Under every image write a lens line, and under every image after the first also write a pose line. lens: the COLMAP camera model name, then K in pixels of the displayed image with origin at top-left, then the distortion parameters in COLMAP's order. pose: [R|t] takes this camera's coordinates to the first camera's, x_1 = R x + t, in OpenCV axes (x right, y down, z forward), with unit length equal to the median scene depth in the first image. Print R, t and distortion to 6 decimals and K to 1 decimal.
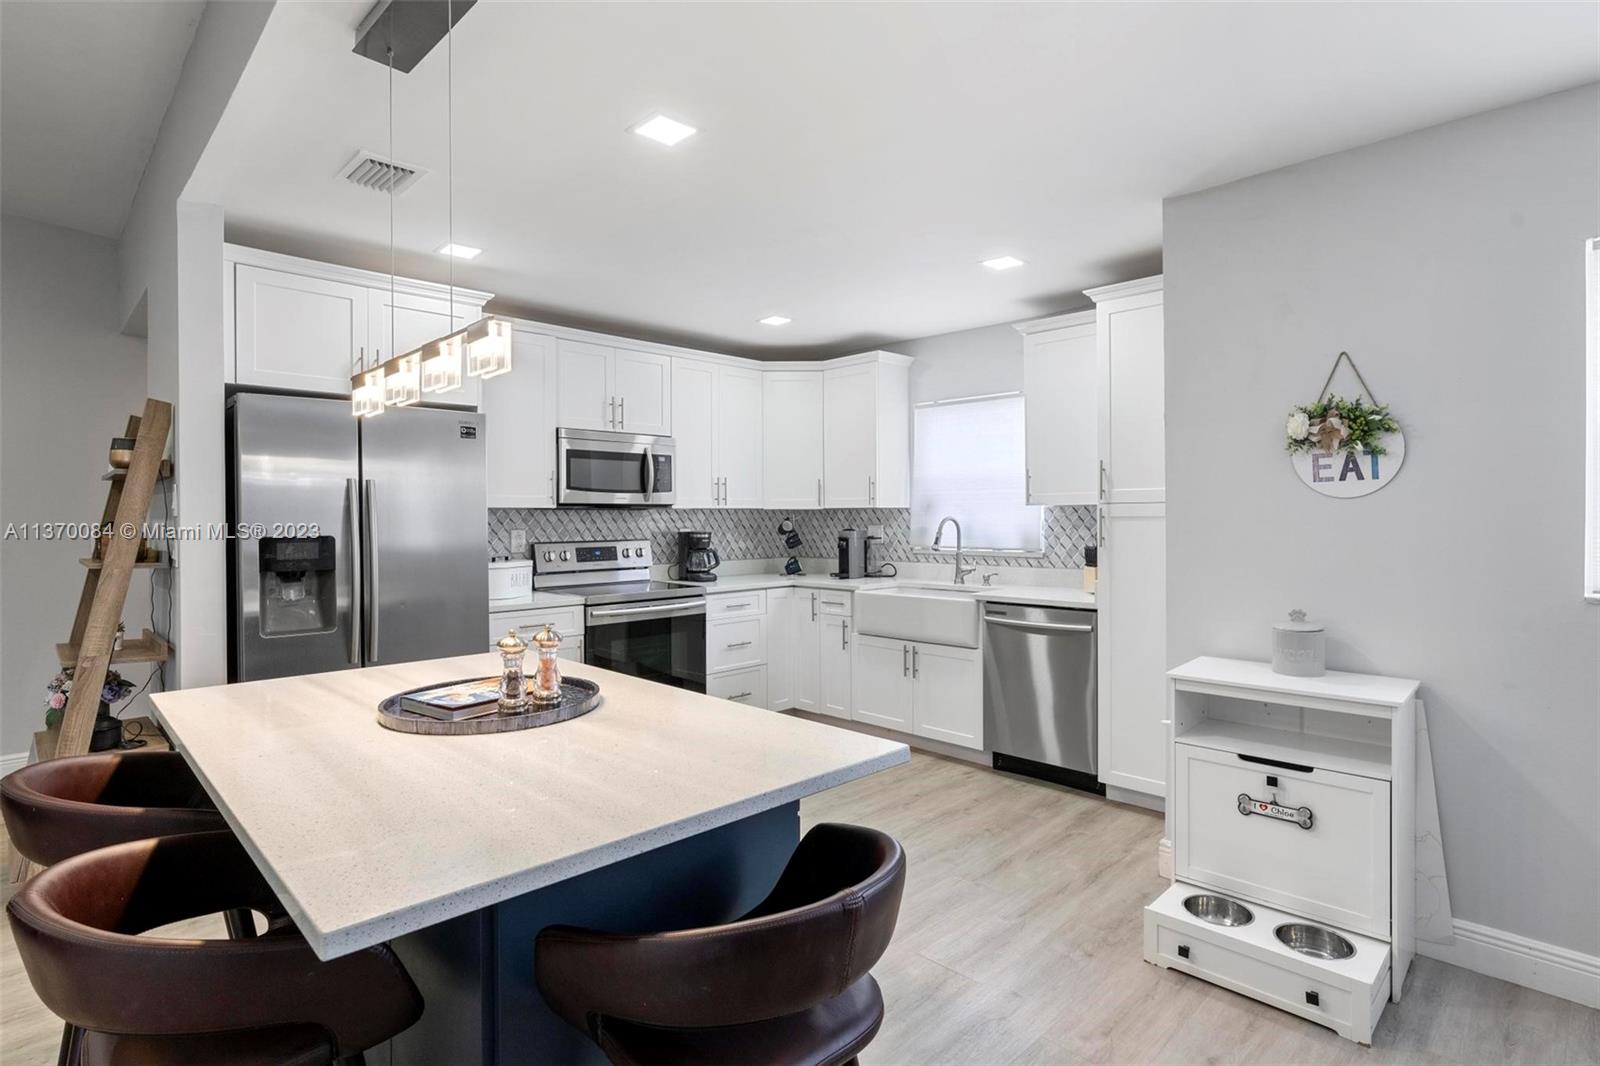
lens RADIAL K [[819.8, 0, 800.3], [0, 819.8, 521.8], [0, 0, 1]] dist [-0.001713, 0.000455]
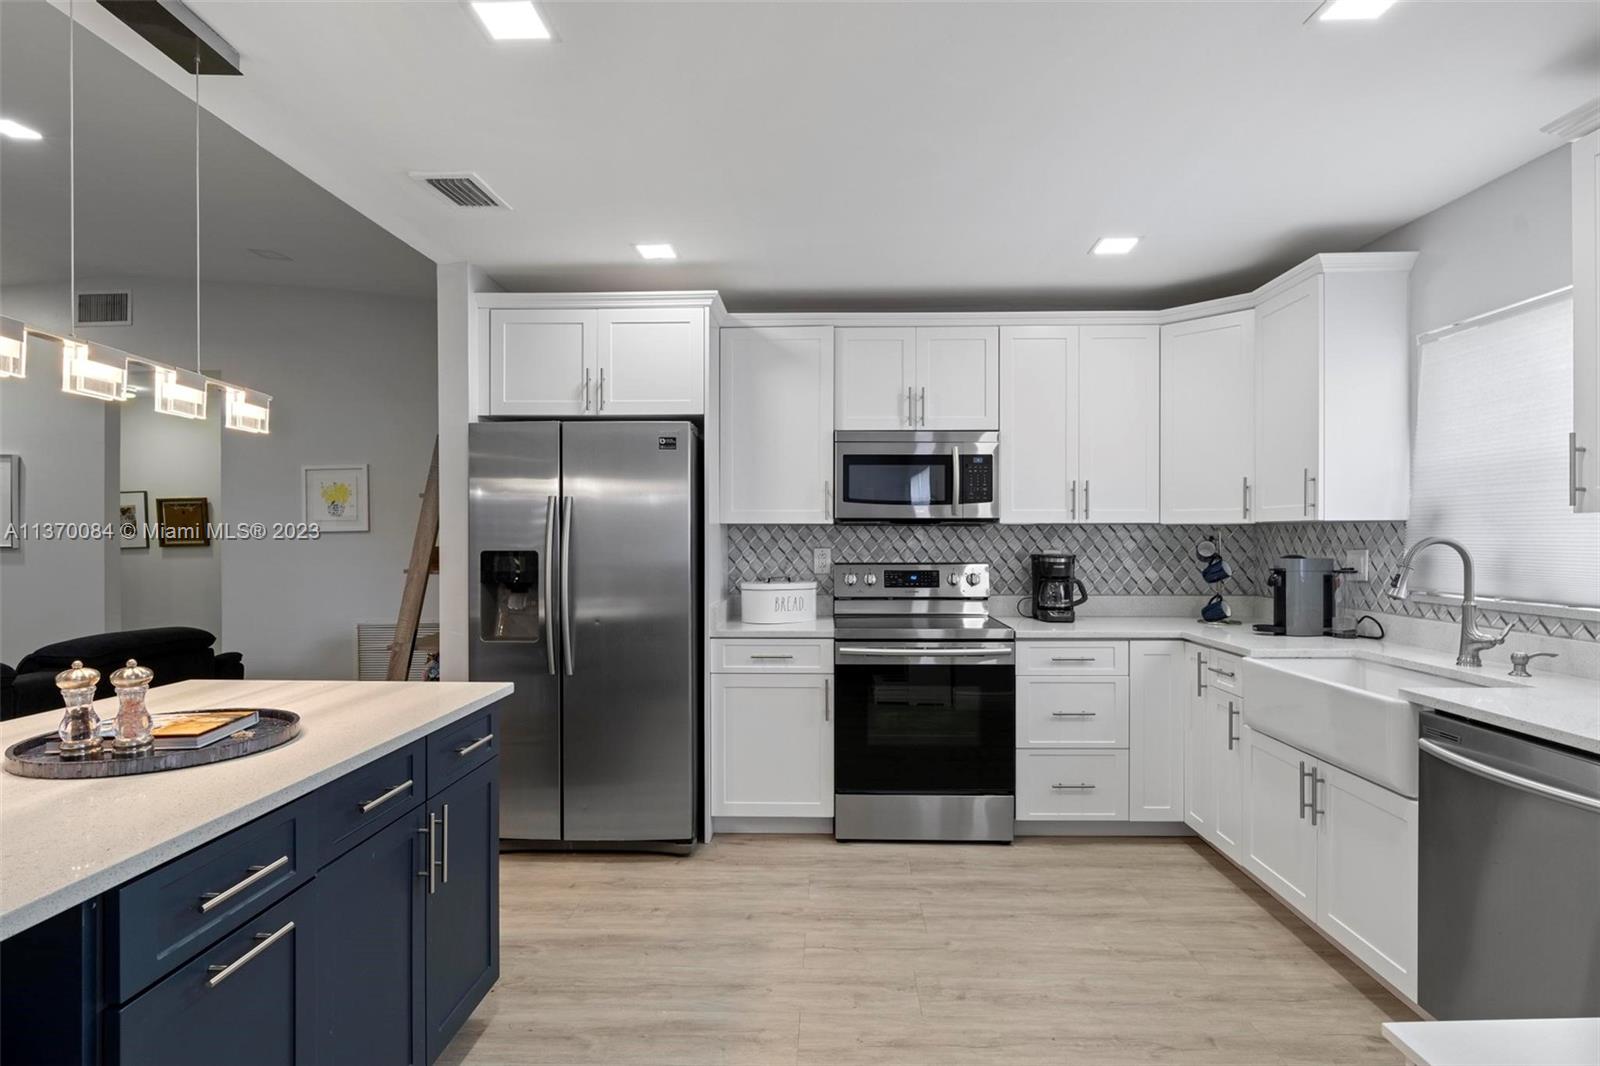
lens RADIAL K [[819.8, 0, 805.4], [0, 819.8, 547.0], [0, 0, 1]] dist [-0.001713, 0.000455]
pose [[0.693076, 0.014387, -0.720721, 0.284757], [-0.008406, 0.999894, 0.011876, -0.002186], [0.720816, -0.002173, 0.693123, 0.347079]]
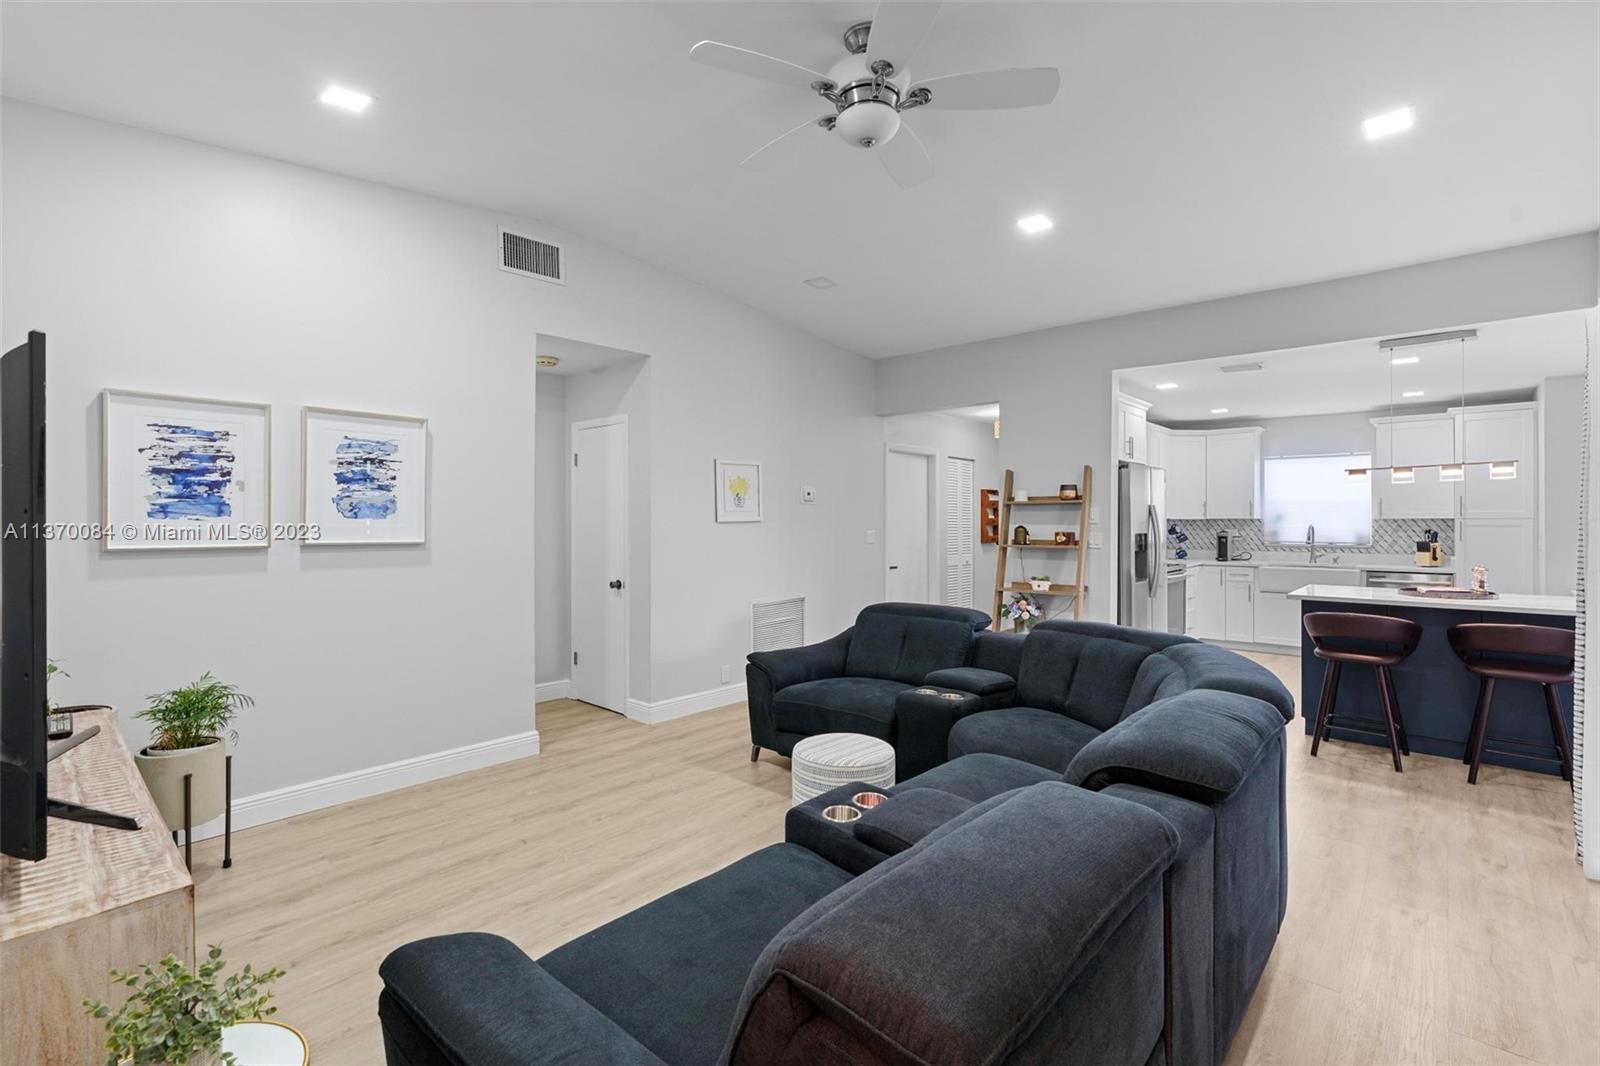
lens RADIAL K [[718.5, 0, 801.1], [0, 718.5, 519.9], [0, 0, 1]] dist [-0.009366, 0.002907]
pose [[0.998193, 0.005057, 0.059869, -1.013275], [-0.004529, 0.999950, -0.008943, 0.002970], [-0.059911, 0.008655, 0.998166, -0.465285]]
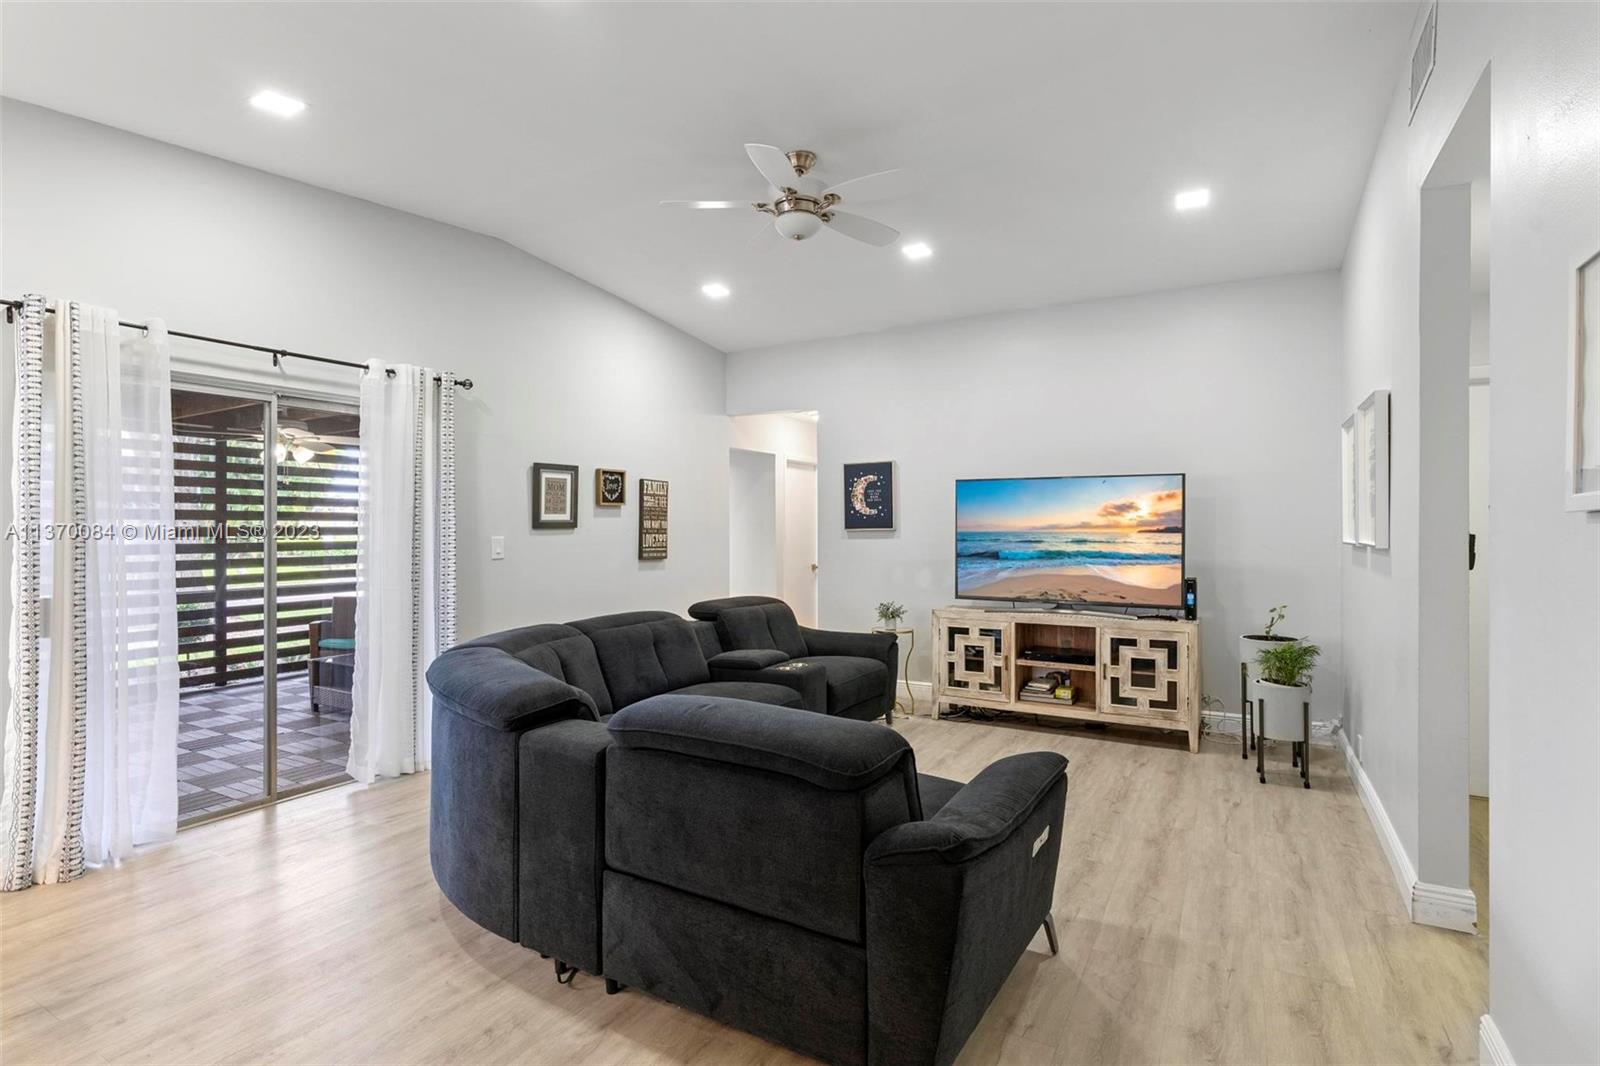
lens RADIAL K [[751.6, 0, 813.2], [0, 751.6, 530.2], [0, 0, 1]] dist [-0.011232, 0.001941]
pose [[-0.956254, 0.005809, -0.292479, -0.719935], [0.001886, 0.999904, 0.013694, -0.001235], [0.292530, 0.012543, -0.956174, 0.823236]]
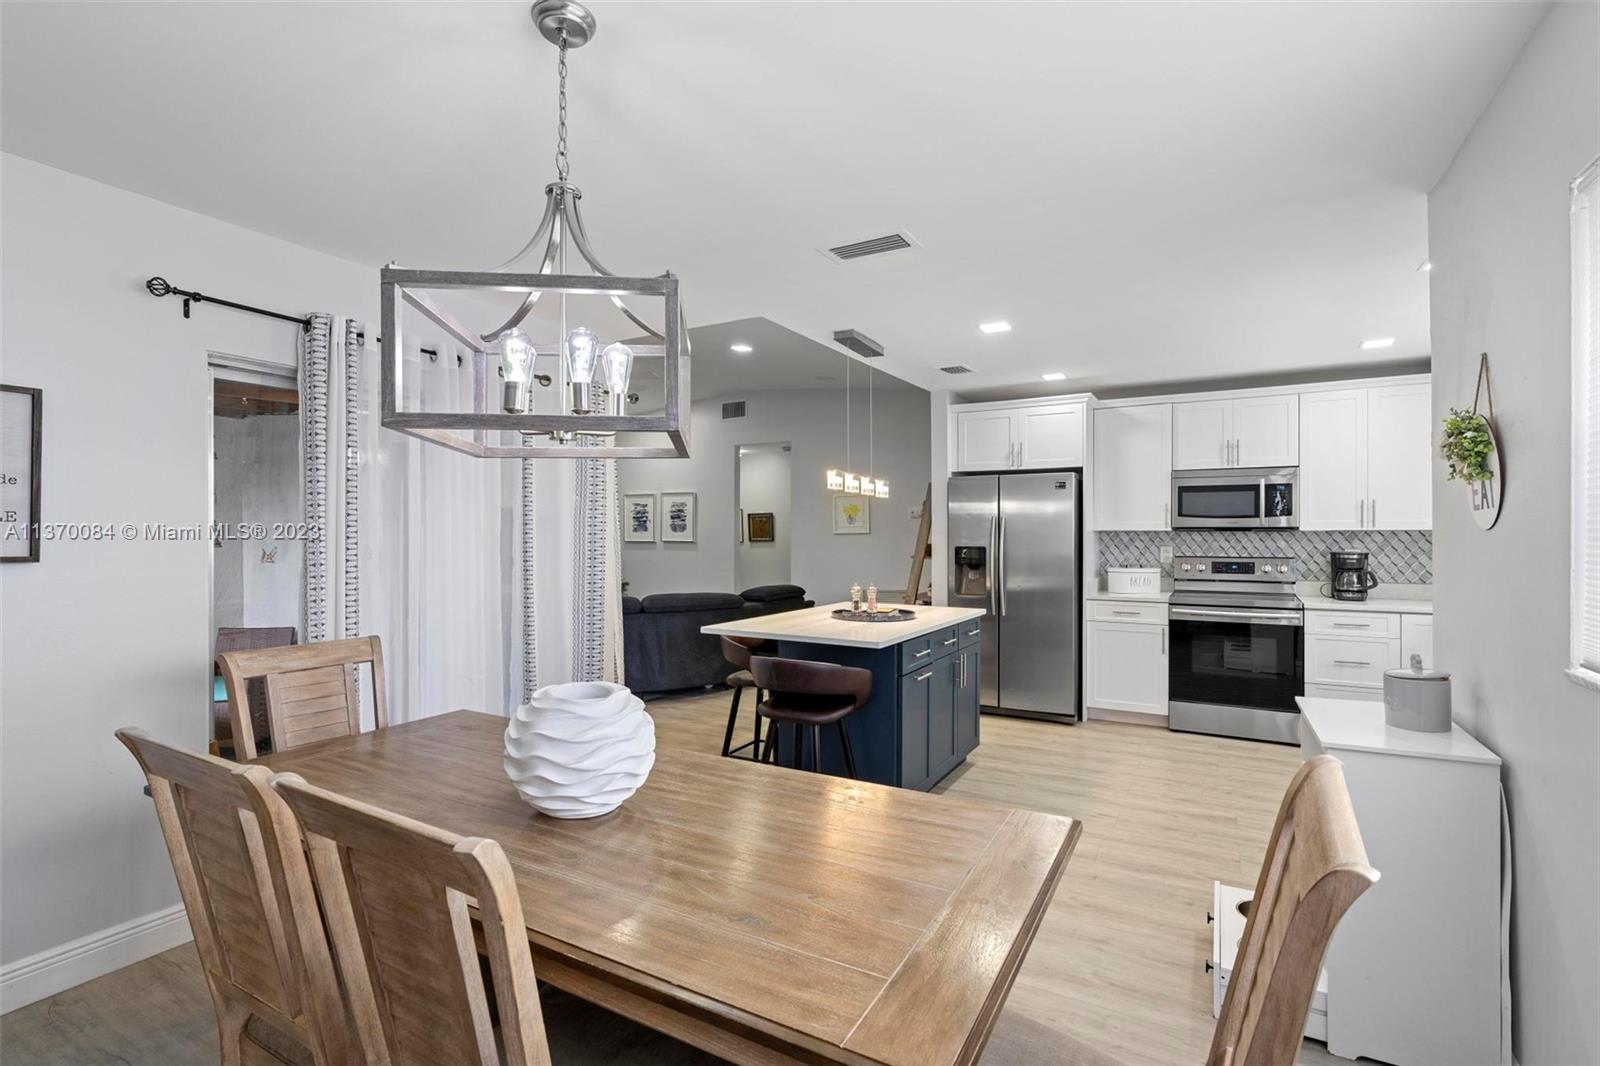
lens RADIAL K [[751.6, 0, 793.2], [0, 751.6, 532.2], [0, 0, 1]] dist [-0.011232, 0.001941]
pose [[0.263890, 0.005792, -0.964535, 0.669538], [-0.007543, 0.999964, 0.003941, -0.013500], [0.964523, 0.006235, 0.263924, 0.070451]]
